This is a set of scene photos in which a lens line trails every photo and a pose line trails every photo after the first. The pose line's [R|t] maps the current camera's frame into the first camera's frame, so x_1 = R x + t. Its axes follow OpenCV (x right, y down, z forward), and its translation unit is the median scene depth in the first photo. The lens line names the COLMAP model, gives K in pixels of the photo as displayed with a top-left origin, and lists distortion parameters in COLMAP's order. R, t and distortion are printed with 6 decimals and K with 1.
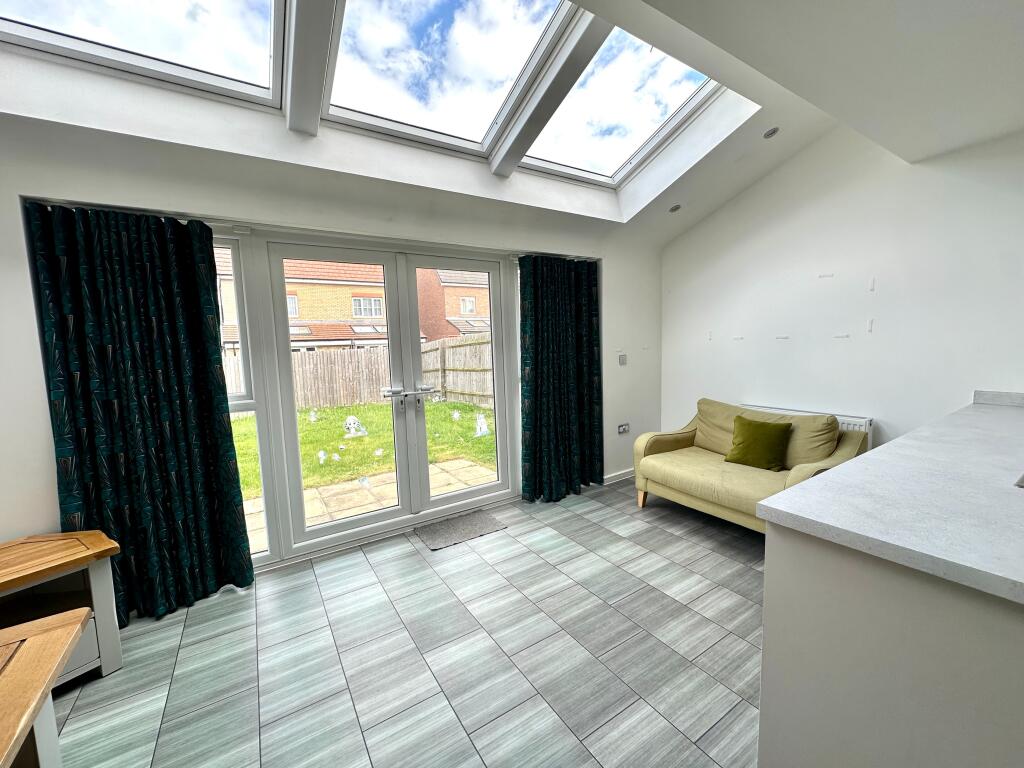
lens RADIAL K [[411.6, 0, 510.6], [0, 411.6, 383.8], [0, 0, 1]] dist [-0.002565, -0.000227]
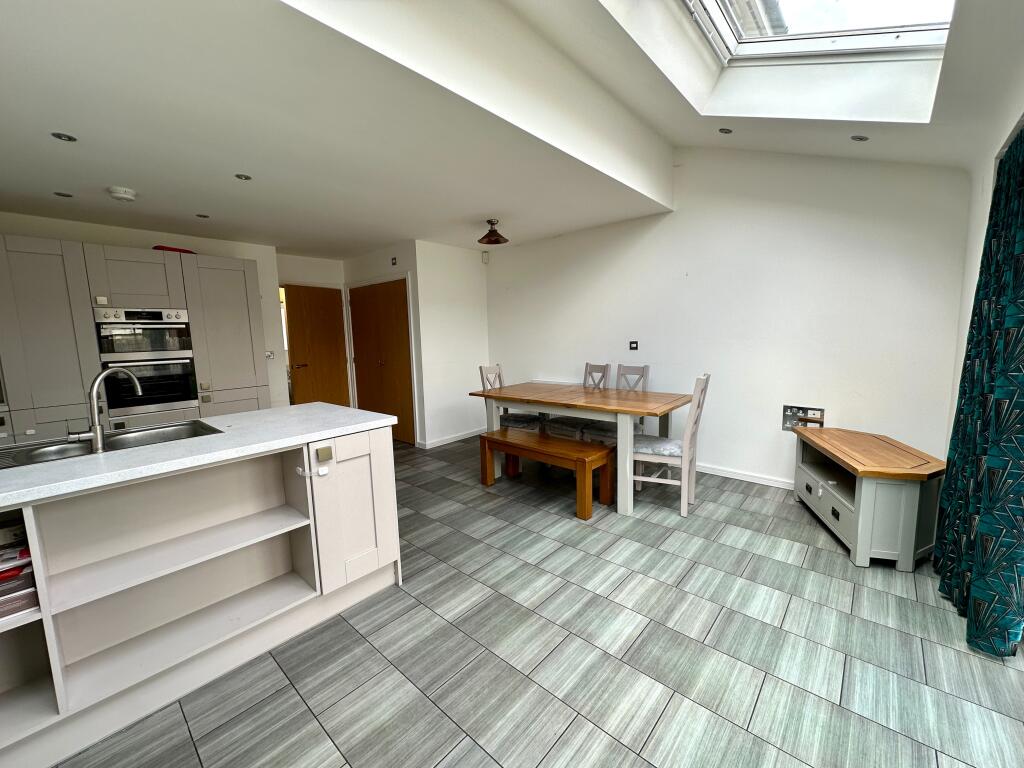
lens RADIAL K [[411.6, 0, 517.0], [0, 411.6, 386.5], [0, 0, 1]] dist [-0.002565, -0.000227]
pose [[-0.957739, 0.094714, -0.271596, 0.356641], [0.029885, 0.971887, 0.233542, -0.178090], [0.286081, 0.215555, -0.933645, 1.850116]]
